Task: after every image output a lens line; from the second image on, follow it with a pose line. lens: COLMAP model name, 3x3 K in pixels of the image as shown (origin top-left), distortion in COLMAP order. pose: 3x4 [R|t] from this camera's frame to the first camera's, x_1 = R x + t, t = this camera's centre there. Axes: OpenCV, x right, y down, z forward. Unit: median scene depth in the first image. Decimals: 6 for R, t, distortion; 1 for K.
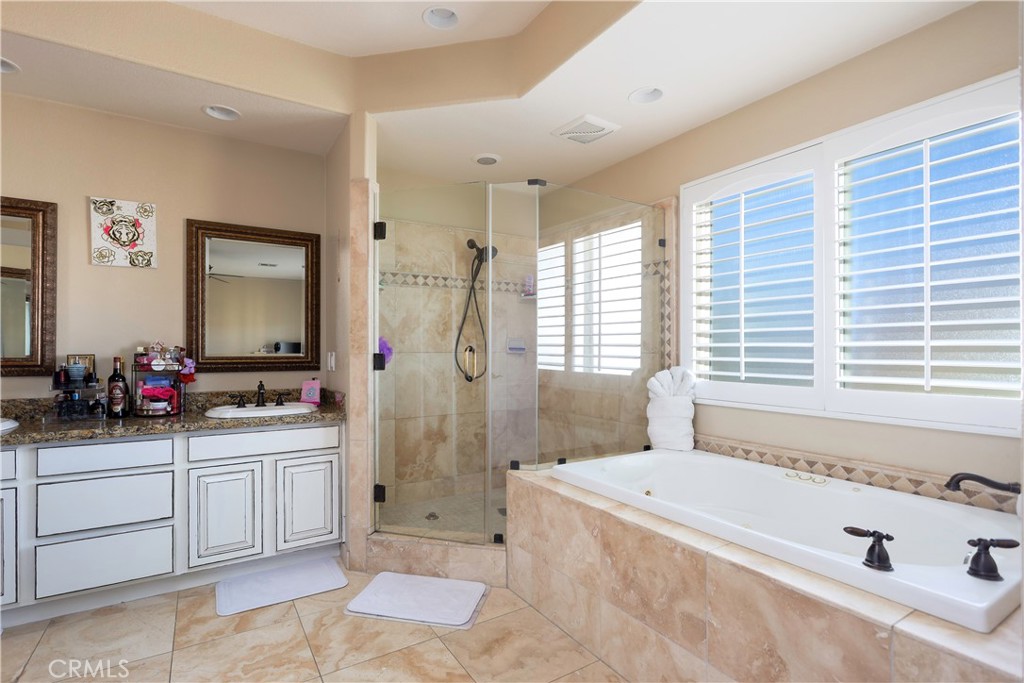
lens RADIAL K [[492.0, 0, 511.6], [0, 492.0, 343.2], [0, 0, 1]] dist [-0.005141, 0.002791]
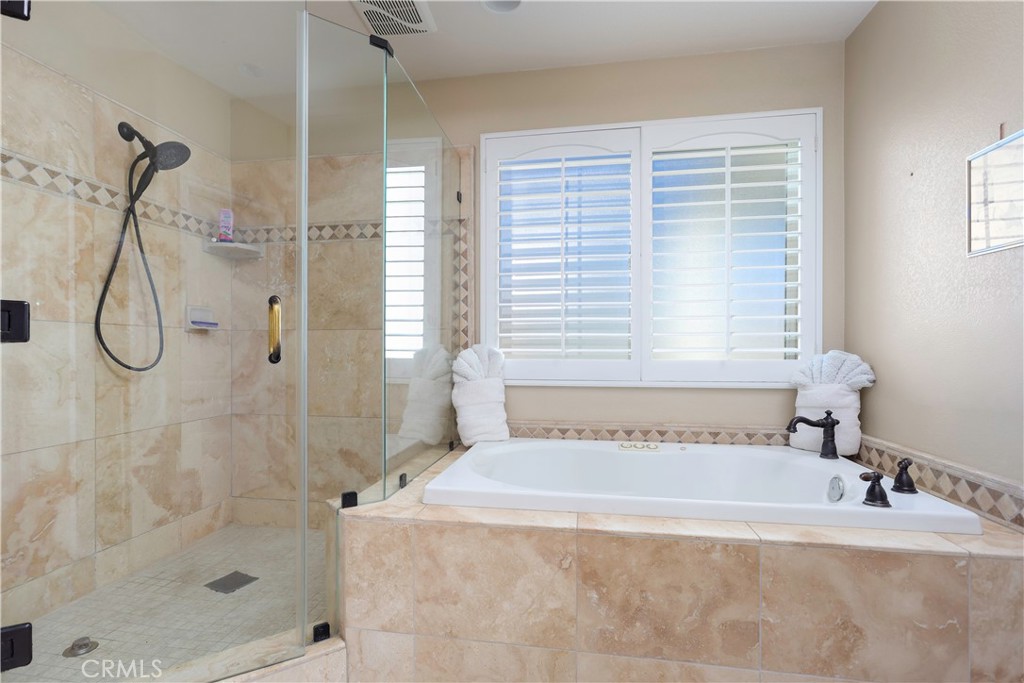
lens RADIAL K [[492.0, 0, 509.8], [0, 492.0, 348.5], [0, 0, 1]] dist [-0.005141, 0.002791]
pose [[0.669453, 0.000681, 0.742854, -0.361090], [-0.009477, 0.999926, 0.007623, 0.065017], [-0.742794, -0.012143, 0.669410, 0.526491]]
